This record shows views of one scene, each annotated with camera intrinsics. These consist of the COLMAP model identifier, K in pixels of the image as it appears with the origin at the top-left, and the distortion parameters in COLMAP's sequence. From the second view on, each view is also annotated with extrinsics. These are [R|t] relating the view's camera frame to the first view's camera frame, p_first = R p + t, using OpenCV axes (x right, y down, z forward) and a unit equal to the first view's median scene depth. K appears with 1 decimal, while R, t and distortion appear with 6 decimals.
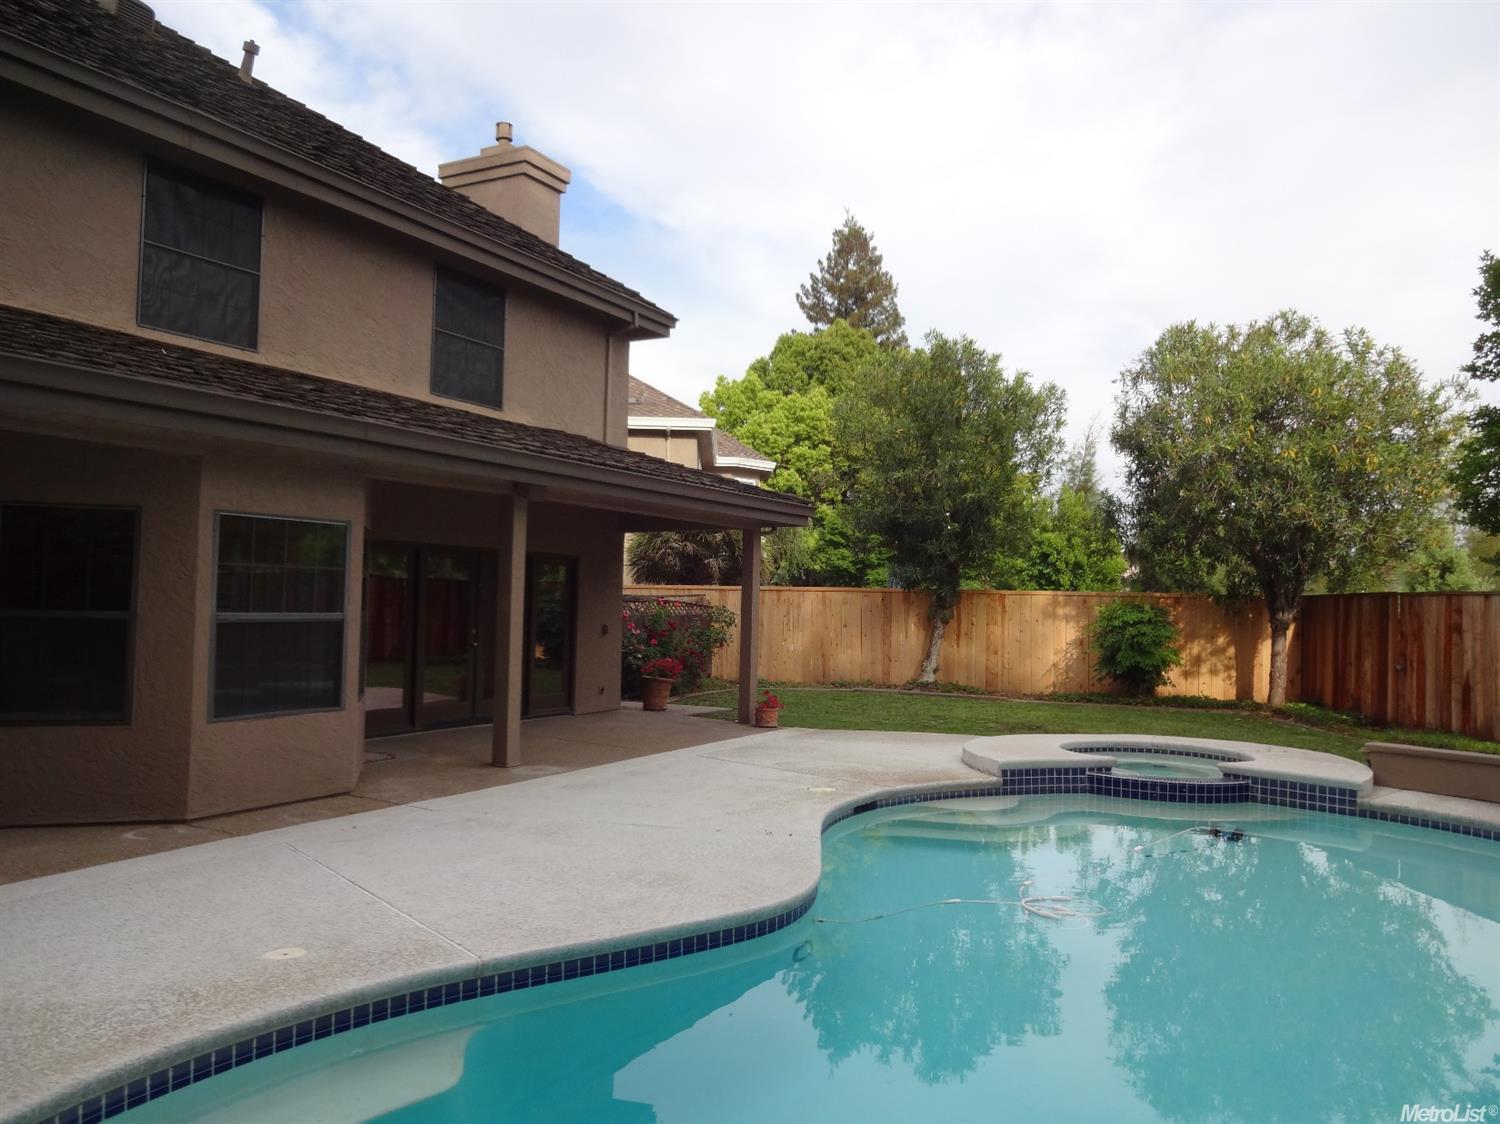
lens RADIAL K [[1121.0, 0, 760.8], [0, 1121.0, 562.1], [0, 0, 1]] dist [-0.001723, 0.004174]
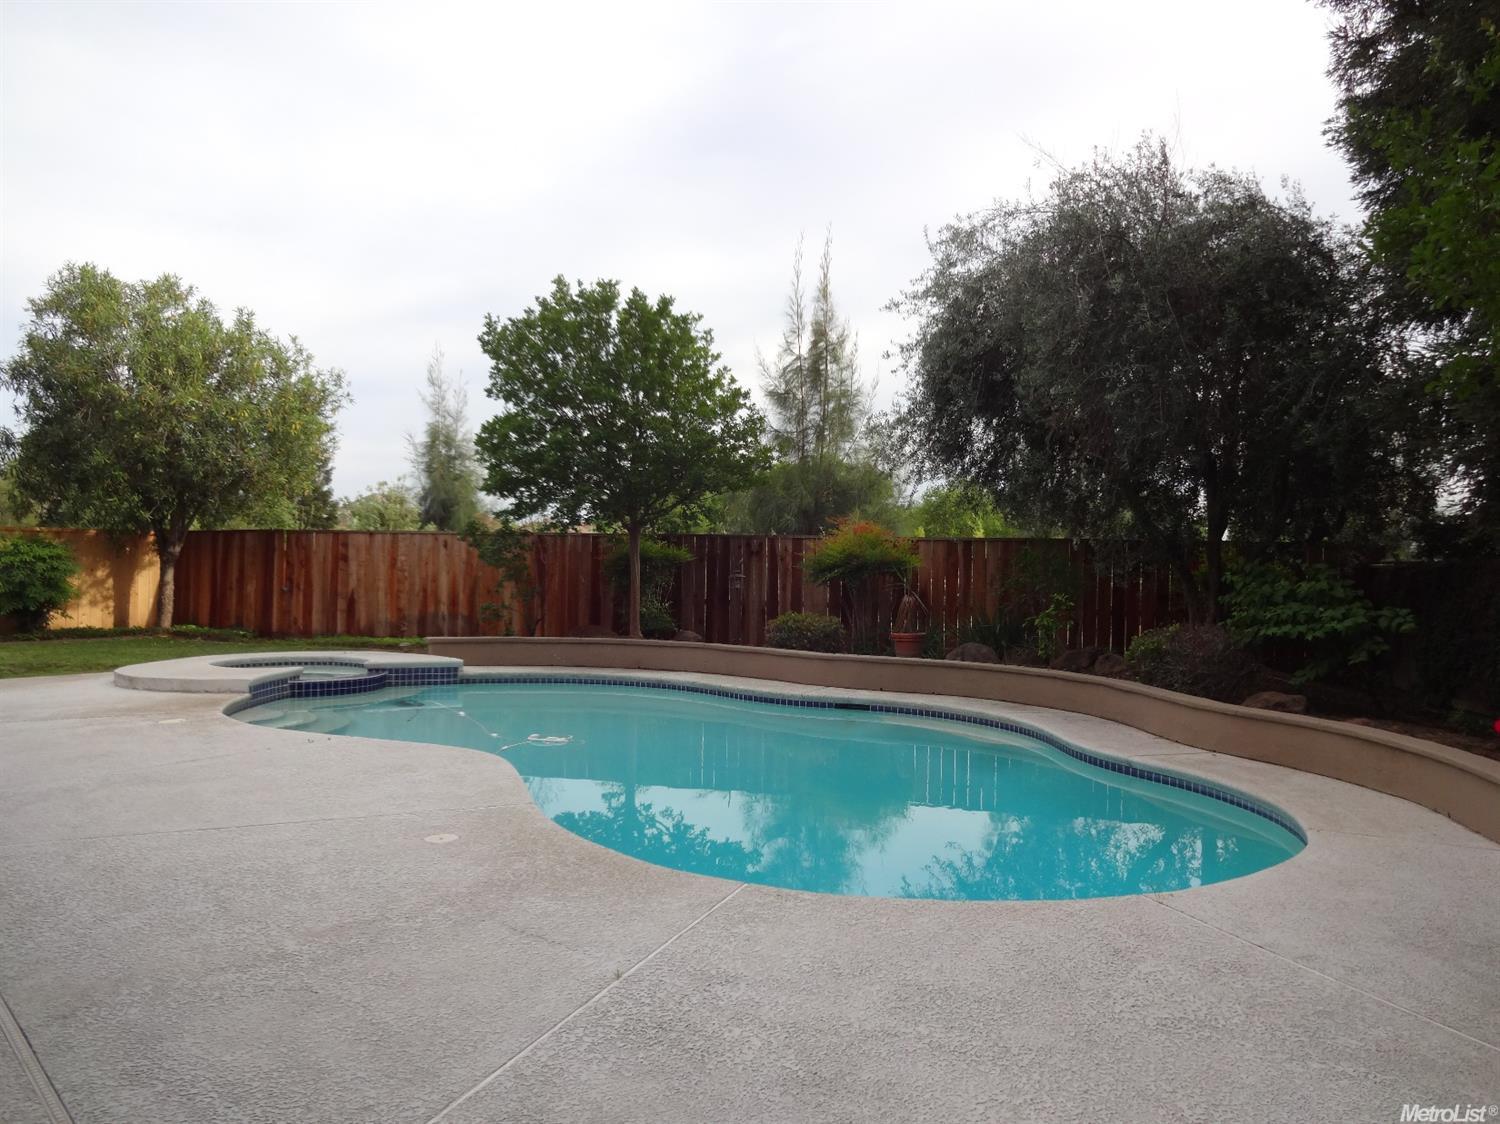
lens RADIAL K [[1121.0, 0, 748.6], [0, 1121.0, 562.4], [0, 0, 1]] dist [-0.001723, 0.004174]
pose [[0.337839, -0.022319, 0.940939, -0.443863], [-0.039249, 0.998515, 0.037777, -0.004636], [-0.940385, -0.049693, 0.336461, 0.082540]]
